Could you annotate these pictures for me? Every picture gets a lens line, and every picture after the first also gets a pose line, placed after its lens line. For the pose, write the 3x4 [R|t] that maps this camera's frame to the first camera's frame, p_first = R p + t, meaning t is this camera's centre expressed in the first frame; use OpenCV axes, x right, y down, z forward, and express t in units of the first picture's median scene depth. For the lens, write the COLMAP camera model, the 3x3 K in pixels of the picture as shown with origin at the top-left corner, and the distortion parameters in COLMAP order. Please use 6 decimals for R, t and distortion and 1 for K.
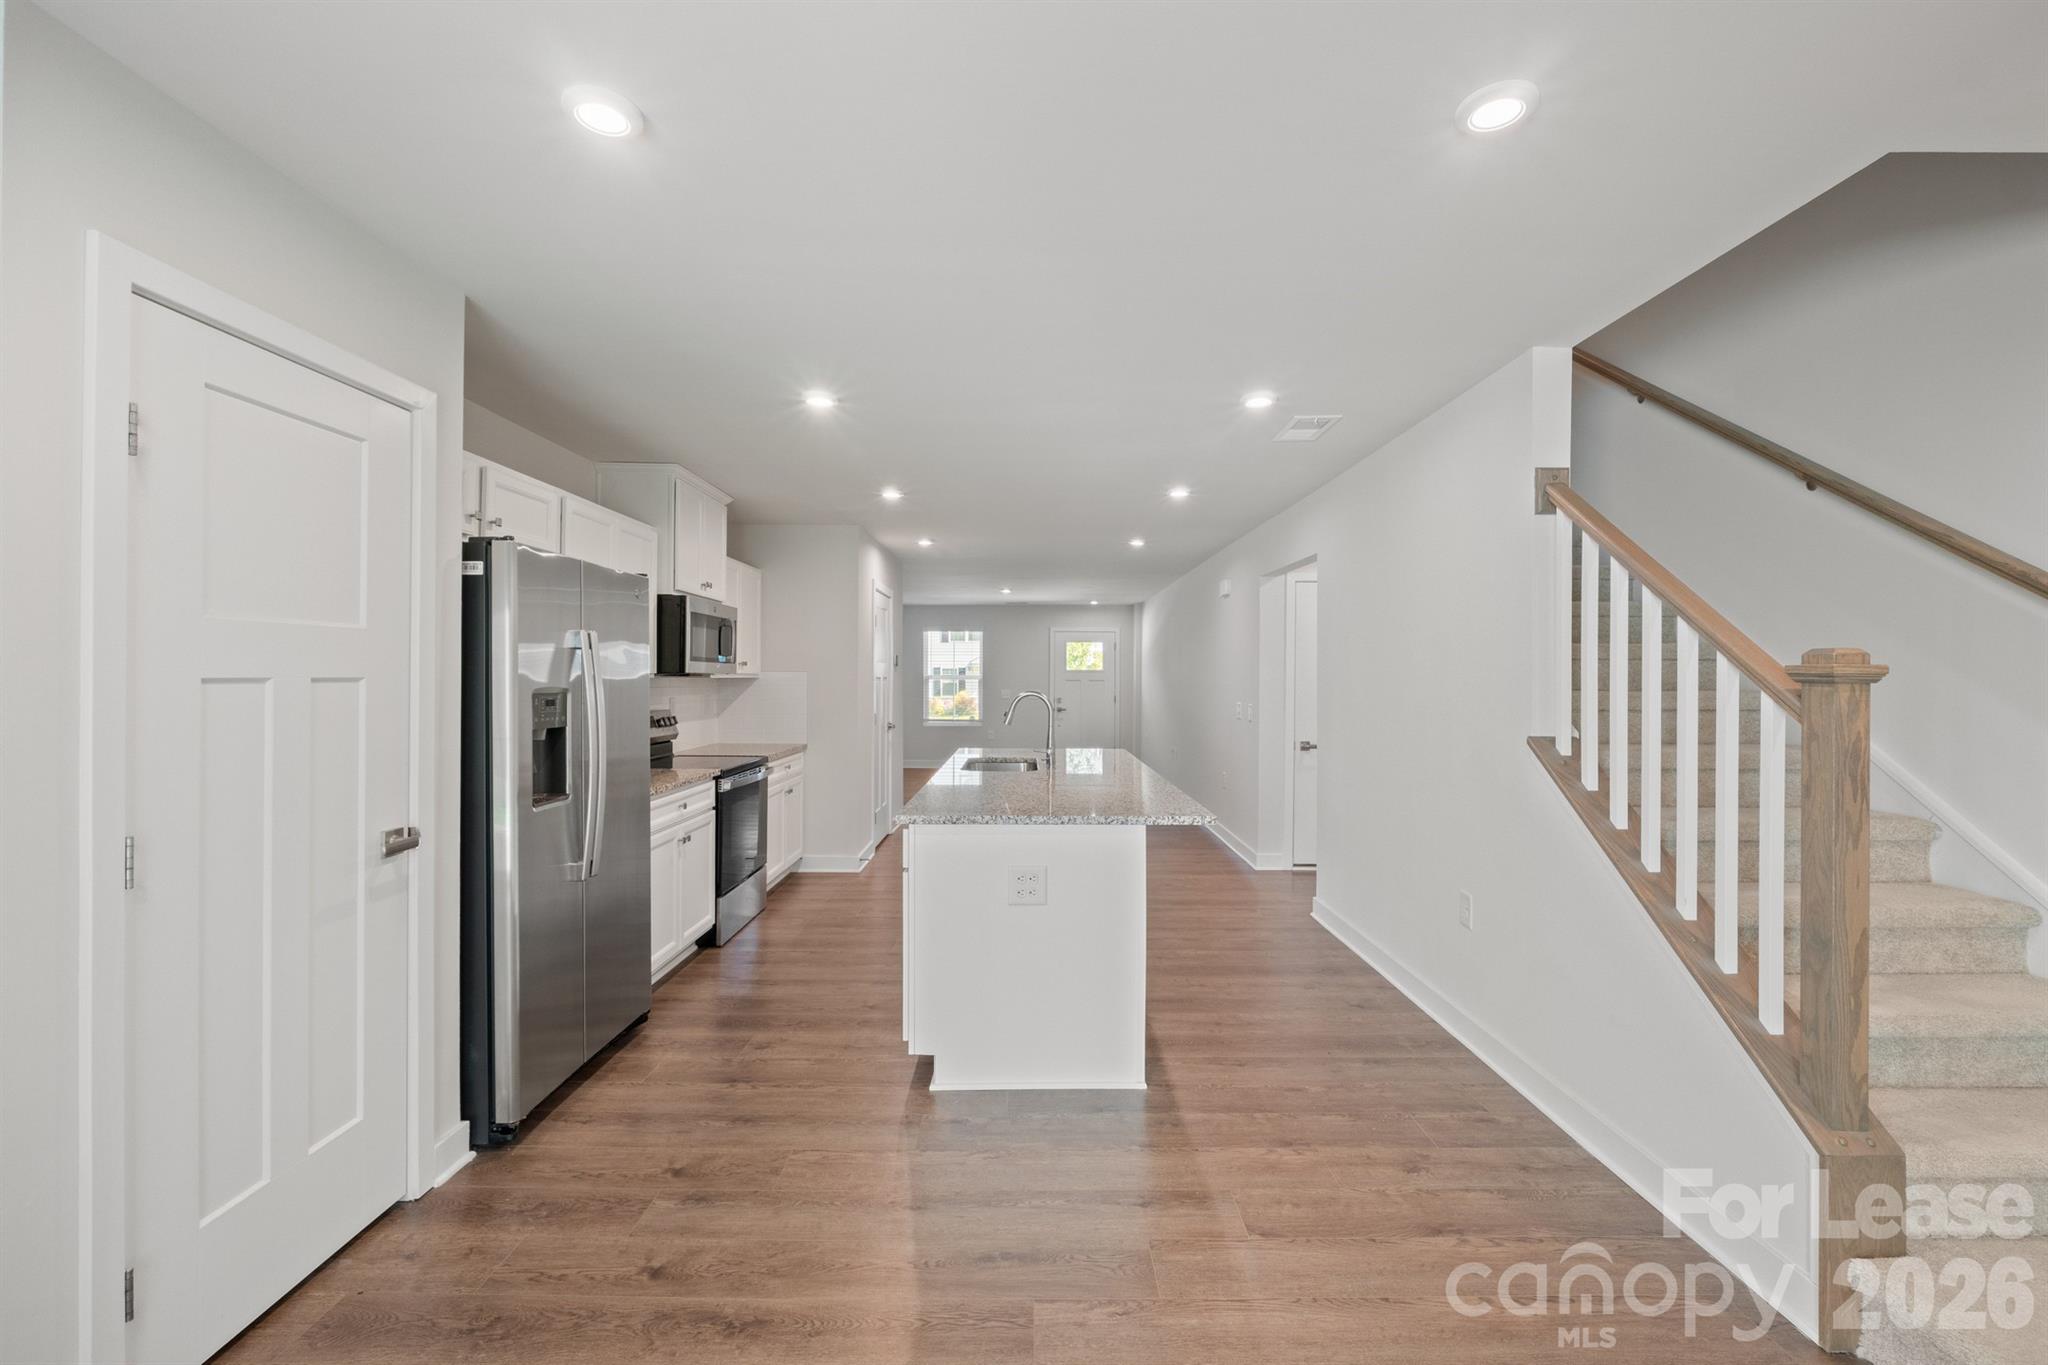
lens RADIAL K [[869.1, 0, 1034.9], [0, 869.1, 677.2], [0, 0, 1]] dist [0.001100, -0.000275]
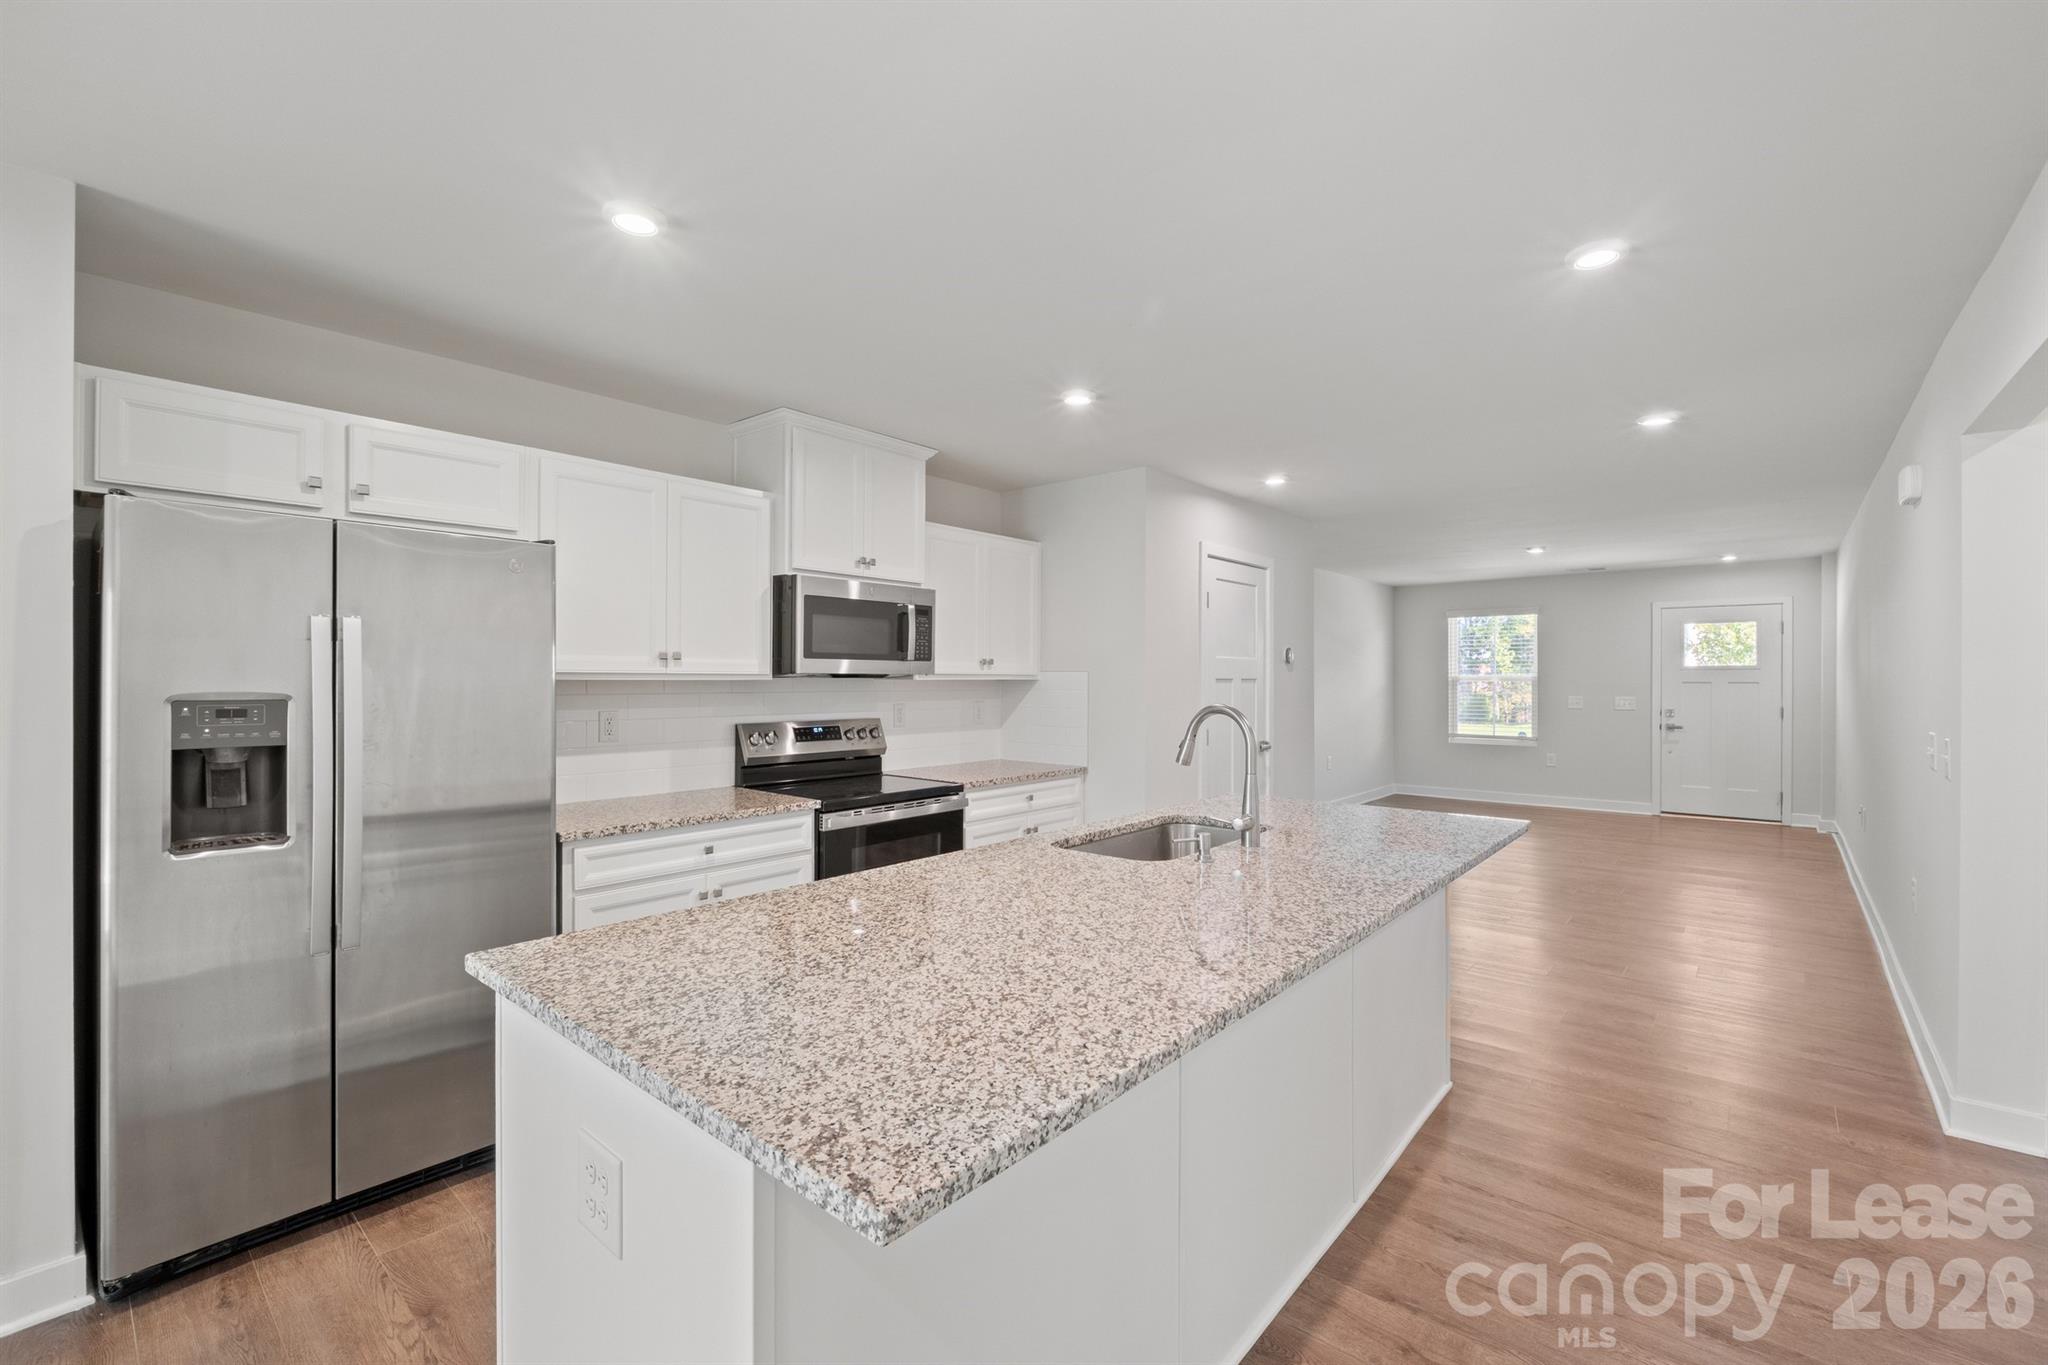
lens RADIAL K [[869.1, 0, 1034.9], [0, 869.1, 677.2], [0, 0, 1]] dist [0.001100, -0.000275]
pose [[0.755585, -0.004248, -0.655037, 0.218711], [0.002660, 0.999991, -0.003417, 0.001607], [0.655046, 0.000840, 0.755589, 0.437371]]
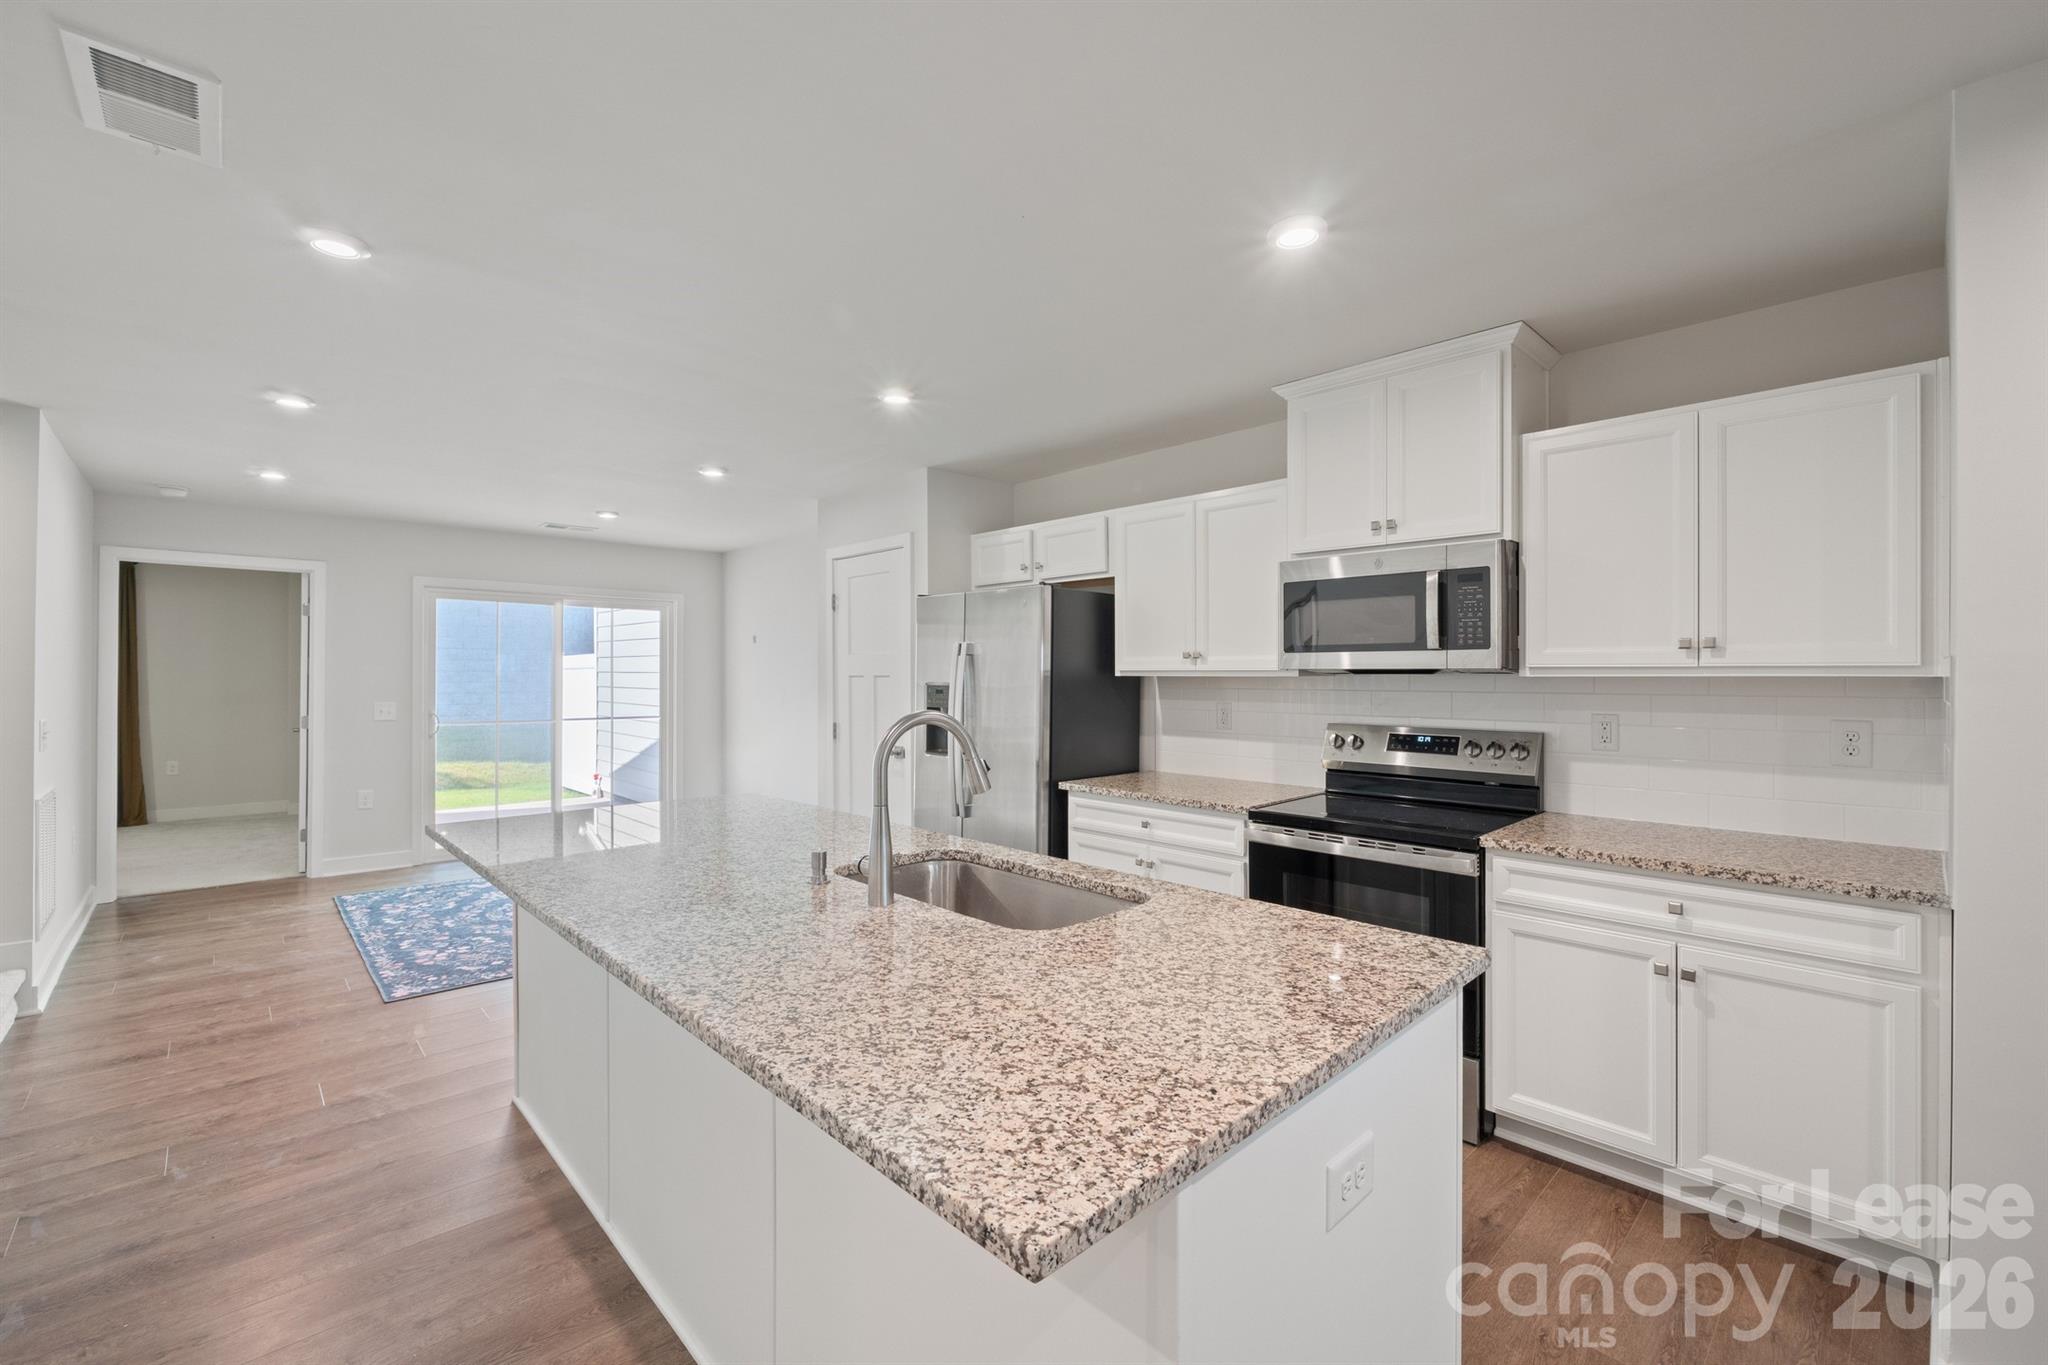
lens RADIAL K [[869.1, 0, 1034.9], [0, 869.1, 677.2], [0, 0, 1]] dist [0.001100, -0.000275]
pose [[-0.732131, 0.001217, -0.681163, 0.191034], [0.000776, 0.999999, 0.000953, 0.000576], [0.681164, 0.000169, -0.732131, 1.109860]]
